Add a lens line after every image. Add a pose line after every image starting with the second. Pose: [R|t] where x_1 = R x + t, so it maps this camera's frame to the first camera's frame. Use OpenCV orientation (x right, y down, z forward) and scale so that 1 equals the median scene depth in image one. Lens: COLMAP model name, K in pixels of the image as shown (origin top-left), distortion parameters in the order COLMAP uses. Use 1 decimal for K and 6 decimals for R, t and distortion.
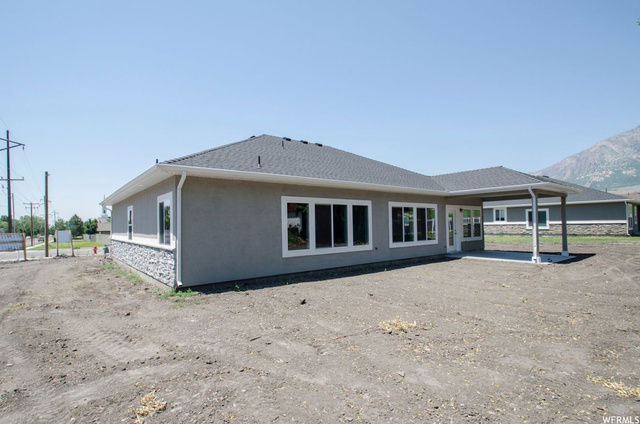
lens RADIAL K [[323.2, 0, 314.3], [0, 323.2, 206.3], [0, 0, 1]] dist [-0.000681, -0.000319]
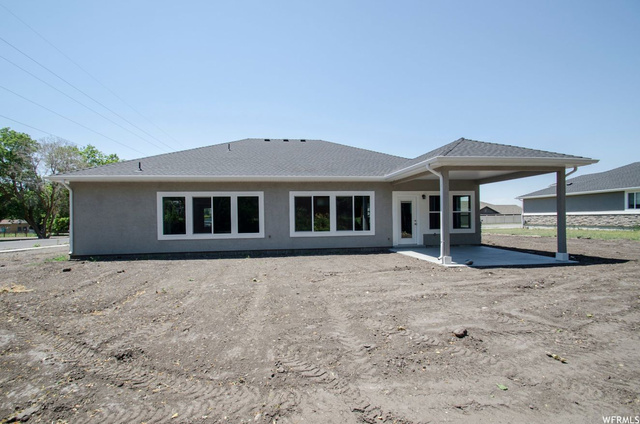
lens RADIAL K [[291.2, 0, 319.1], [0, 291.2, 216.1], [0, 0, 1]] dist [0.002783, 0.000299]
pose [[0.857334, -0.005324, -0.514733, 0.715281], [0.033243, 0.998432, 0.045042, 0.022684], [0.513686, -0.055727, 0.856167, 0.237486]]
